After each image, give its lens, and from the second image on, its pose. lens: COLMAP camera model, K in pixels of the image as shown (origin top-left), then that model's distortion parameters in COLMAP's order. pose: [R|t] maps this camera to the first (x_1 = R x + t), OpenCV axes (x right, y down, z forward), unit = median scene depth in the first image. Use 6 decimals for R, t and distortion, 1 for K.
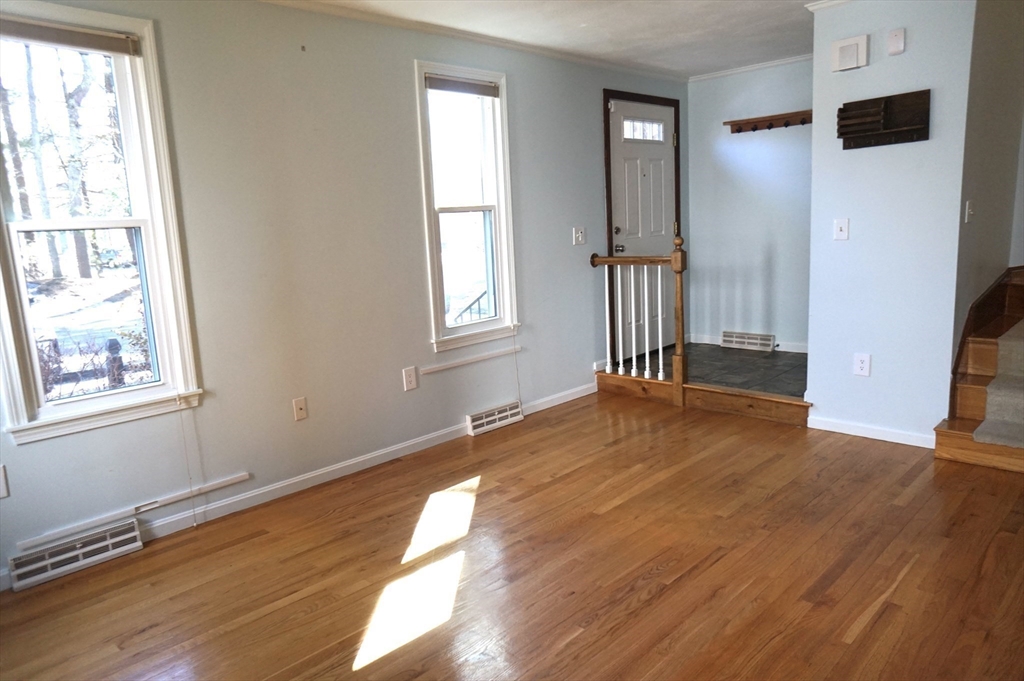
lens RADIAL K [[691.7, 0, 516.9], [0, 691.7, 341.2], [0, 0, 1]] dist [-0.039326, 0.003856]
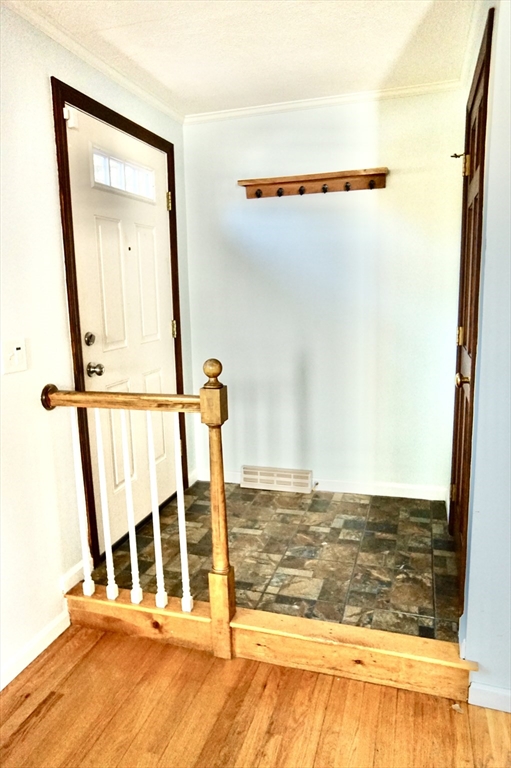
lens RADIAL K [[518.8, 0, 257.2], [0, 518.8, 378.2], [0, 0, 1]] dist [-0.039326, 0.003856]
pose [[0.892983, -0.047173, 0.447611, 0.076255], [0.059053, 0.998175, -0.012615, -0.115177], [-0.446199, 0.037697, 0.894139, 0.555894]]
